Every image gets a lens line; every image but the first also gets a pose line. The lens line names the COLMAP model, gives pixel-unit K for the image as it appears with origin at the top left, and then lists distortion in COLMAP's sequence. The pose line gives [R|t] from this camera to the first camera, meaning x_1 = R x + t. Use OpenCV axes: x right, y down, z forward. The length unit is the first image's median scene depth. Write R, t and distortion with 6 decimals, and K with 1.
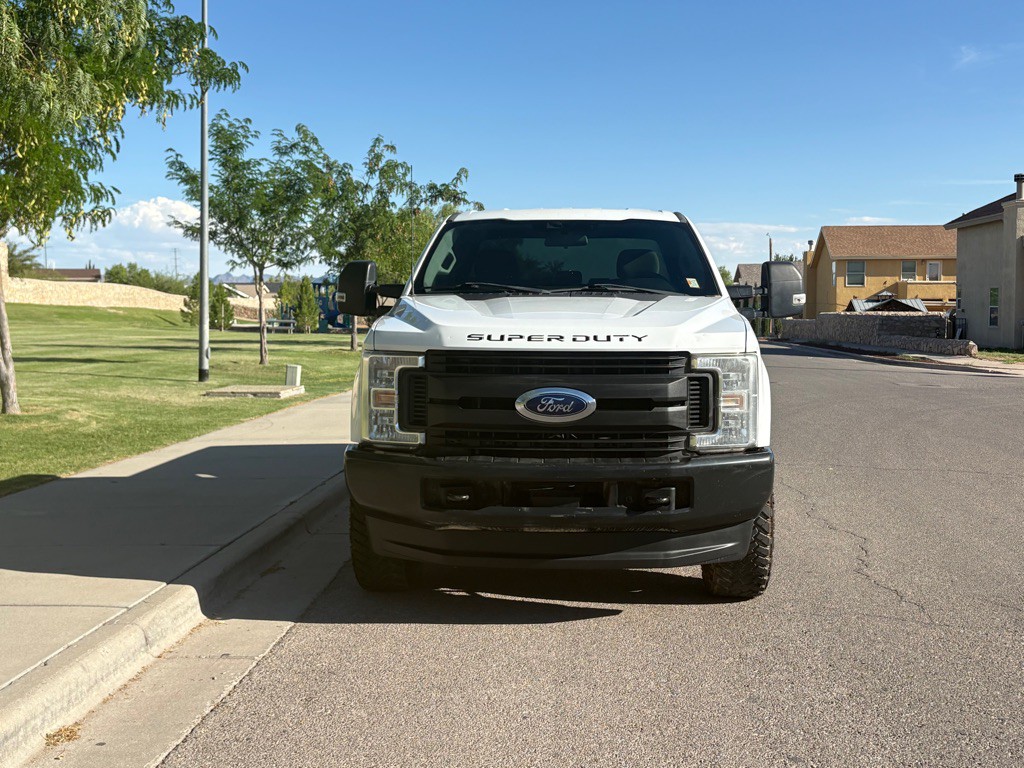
lens RADIAL K [[1258.8, 0, 512.0], [0, 1258.8, 384.0], [0, 0, 1]] dist [0.196226, -0.690245]
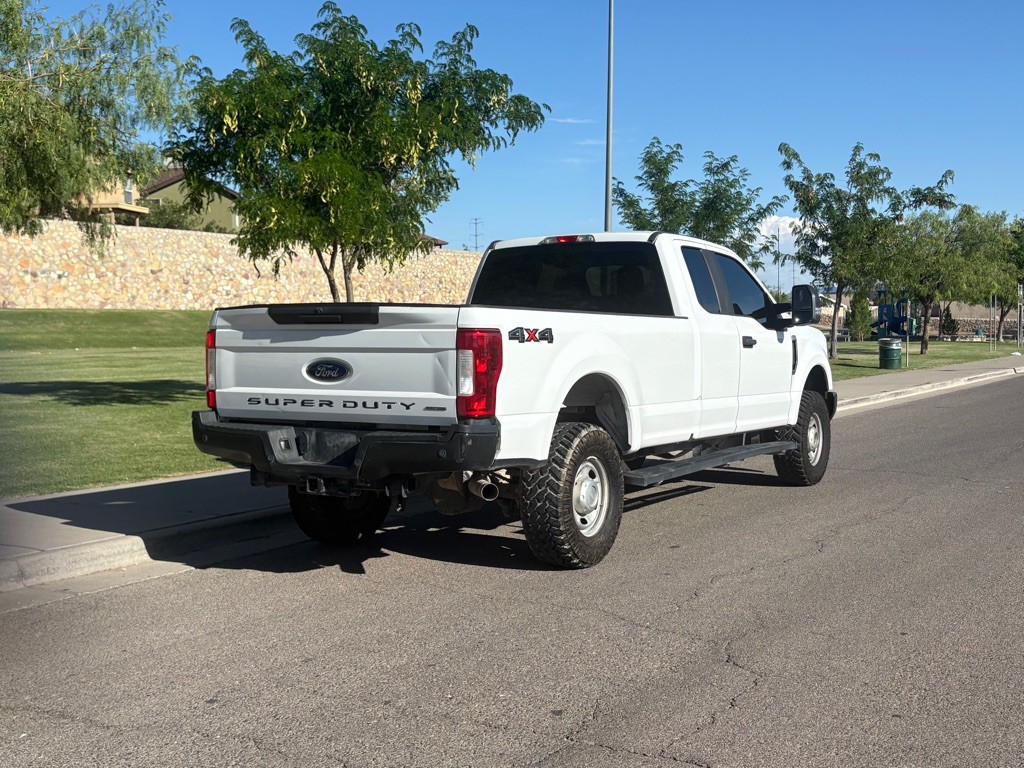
lens RADIAL K [[1211.7, 0, 512.0], [0, 1211.7, 384.0], [0, 0, 1]] dist [0.257797, -0.850992]
pose [[0.886754, 0.011327, -0.462102, 0.151250], [-0.013879, 0.999901, -0.002123, -0.000838], [0.462033, 0.008296, 0.886824, 0.015593]]
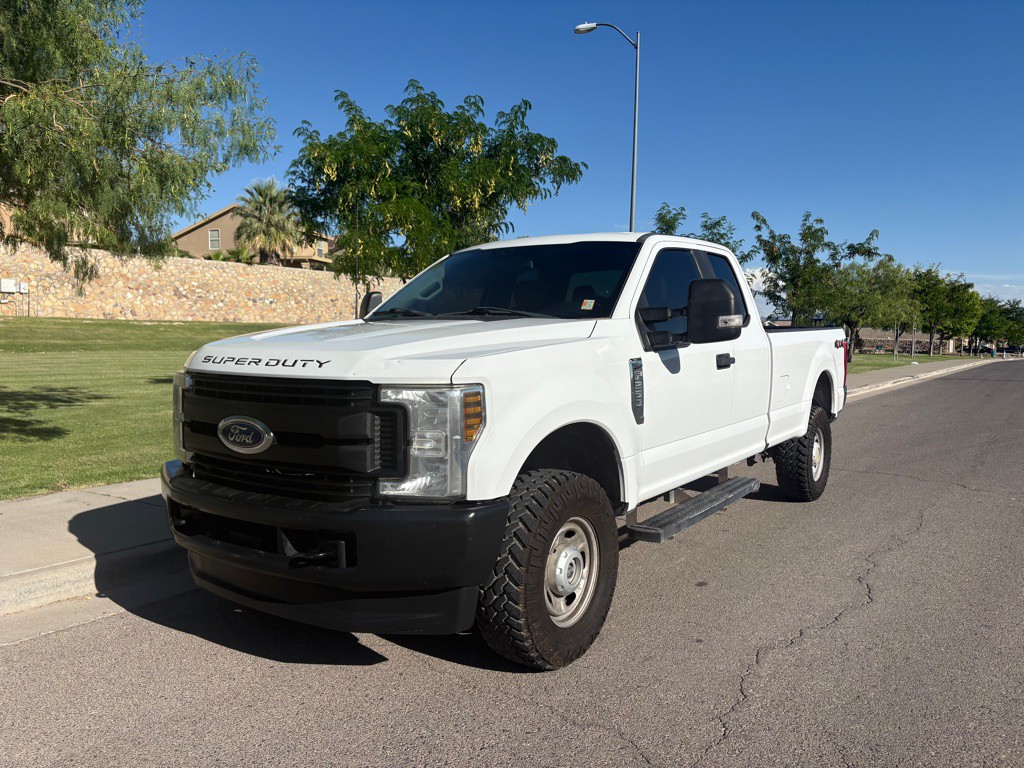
lens RADIAL K [[769.2, 0, 512.0], [0, 769.2, 384.0], [0, 0, 1]] dist [0.033878, 0.000654]
pose [[0.849975, 0.032671, -0.525810, 0.106290], [-0.031152, 0.999446, 0.011743, -0.007069], [0.525902, 0.006399, 0.850521, 0.133431]]
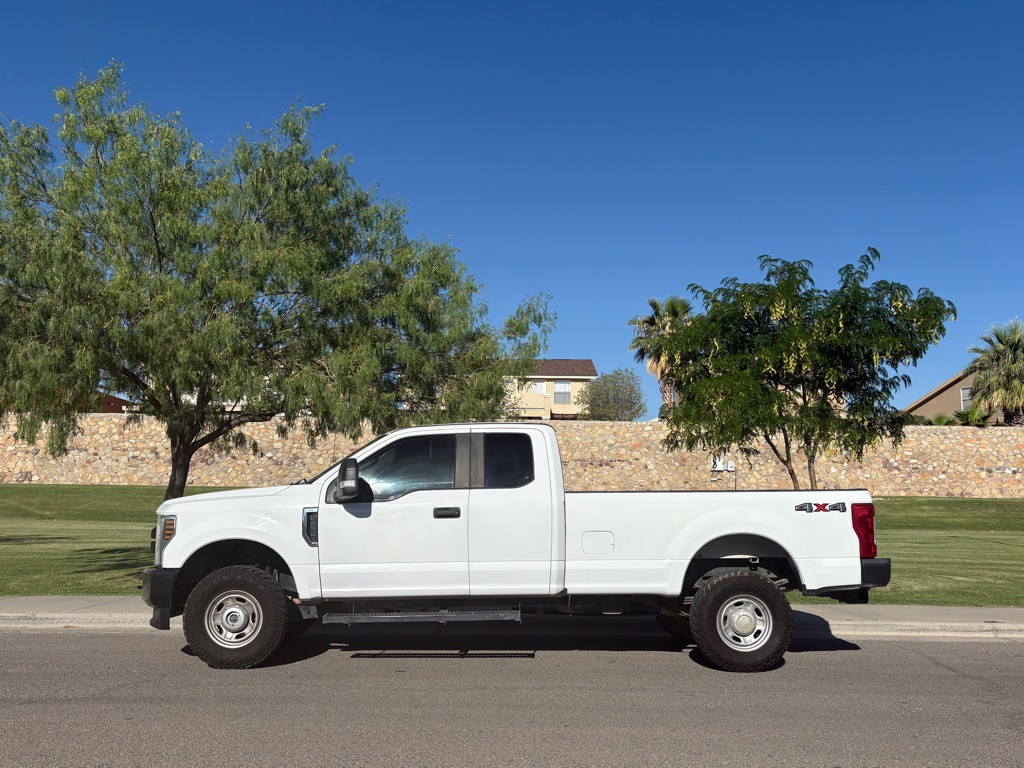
lens RADIAL K [[921.3, 0, 512.0], [0, 921.3, 384.0], [0, 0, 1]] dist [0.049454, -0.010303]
pose [[0.097343, -0.136986, -0.985778, 0.349652], [-0.064584, 0.987525, -0.143606, -0.011384], [0.993153, 0.077645, 0.087282, 0.298683]]
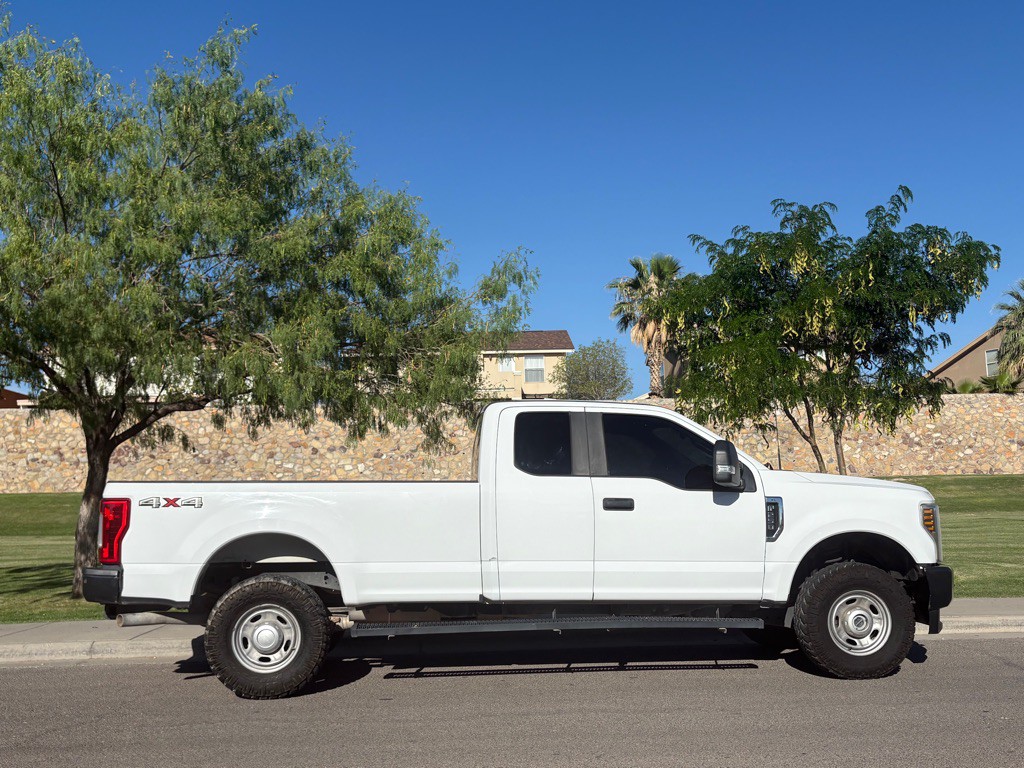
lens RADIAL K [[1069.4, 0, 512.0], [0, 1069.4, 384.0], [0, 0, 1]] dist [-0.012984, 0.142513]
pose [[0.130341, -0.119817, -0.984203, 0.338004], [-0.030157, 0.991733, -0.124728, -0.009888], [0.991010, 0.045938, 0.125650, 0.290883]]
